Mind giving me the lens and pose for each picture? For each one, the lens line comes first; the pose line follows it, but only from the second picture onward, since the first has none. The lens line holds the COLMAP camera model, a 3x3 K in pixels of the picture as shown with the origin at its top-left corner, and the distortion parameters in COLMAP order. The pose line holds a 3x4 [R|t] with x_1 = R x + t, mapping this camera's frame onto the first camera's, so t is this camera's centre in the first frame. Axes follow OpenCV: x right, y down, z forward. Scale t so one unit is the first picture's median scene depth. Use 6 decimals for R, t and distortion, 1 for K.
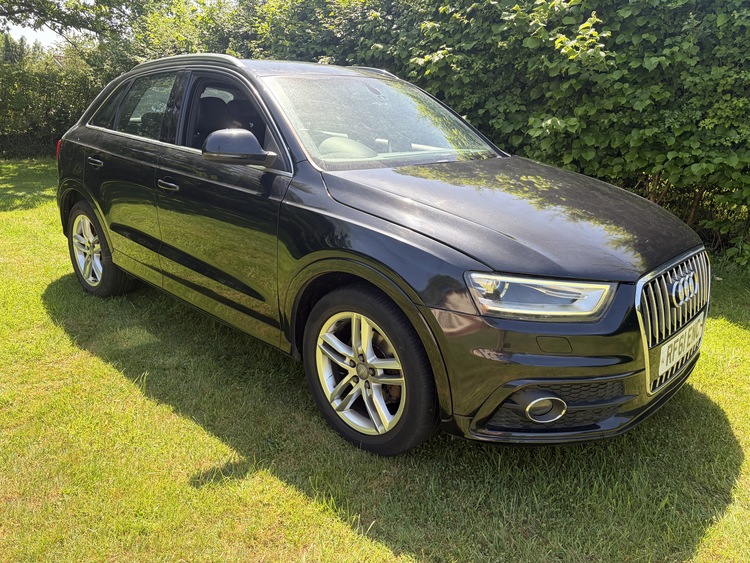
lens RADIAL K [[565.9, 0, 374.7], [0, 565.9, 278.9], [0, 0, 1]] dist [0.019631, -0.014689]
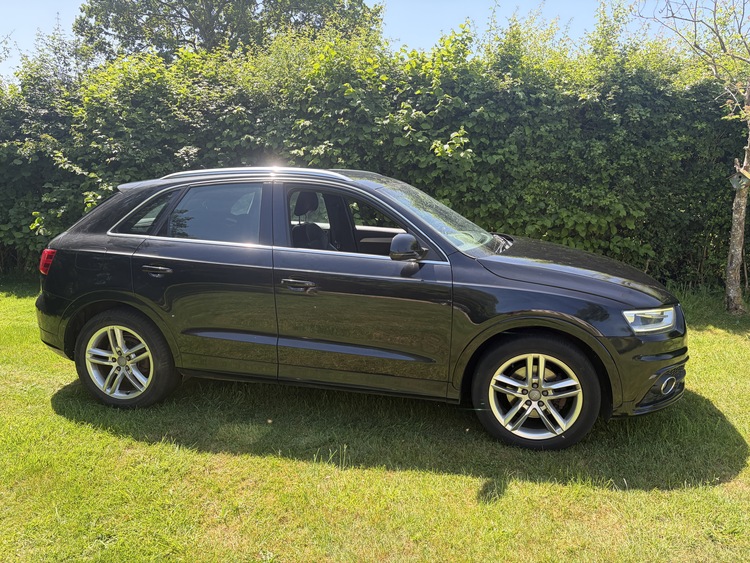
lens RADIAL K [[565.9, 0, 376.2], [0, 565.9, 282.4], [0, 0, 1]] dist [0.019631, -0.014689]
pose [[0.859292, -0.117237, 0.497869, -1.004670], [0.167390, 0.984234, -0.057140, -0.095907], [-0.483320, 0.132438, 0.865368, -0.065727]]
